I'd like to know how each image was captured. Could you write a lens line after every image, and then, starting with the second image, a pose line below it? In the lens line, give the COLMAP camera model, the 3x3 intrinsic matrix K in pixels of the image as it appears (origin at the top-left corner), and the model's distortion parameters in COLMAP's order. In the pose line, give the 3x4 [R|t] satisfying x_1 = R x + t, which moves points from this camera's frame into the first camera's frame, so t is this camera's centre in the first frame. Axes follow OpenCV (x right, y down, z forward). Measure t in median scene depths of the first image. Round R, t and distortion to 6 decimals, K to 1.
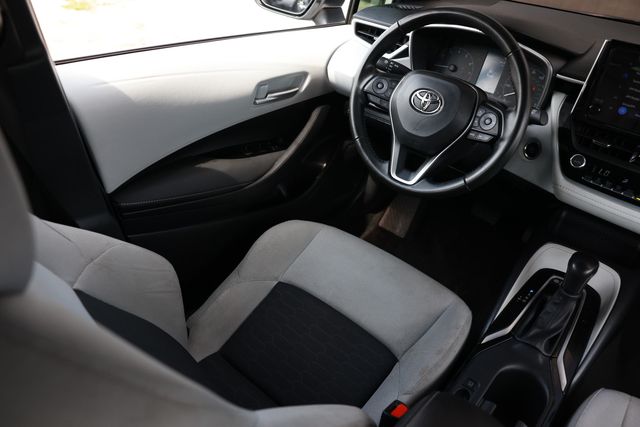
lens RADIAL K [[499.0, 0, 320.0], [0, 499.0, 213.5], [0, 0, 1]] dist [-0.125574, 0.113674]
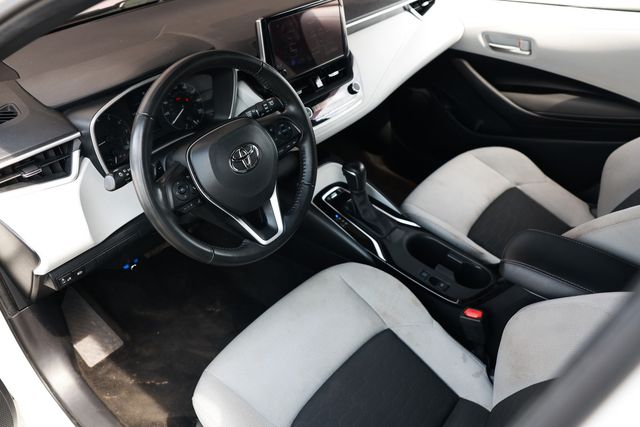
lens RADIAL K [[499.0, 0, 320.0], [0, 499.0, 213.5], [0, 0, 1]] dist [-0.125574, 0.113674]
pose [[-0.023593, -0.656841, 0.753660, -0.477766], [0.575870, 0.607306, 0.547315, -0.526388], [-0.817201, 0.446922, 0.363927, 0.559028]]
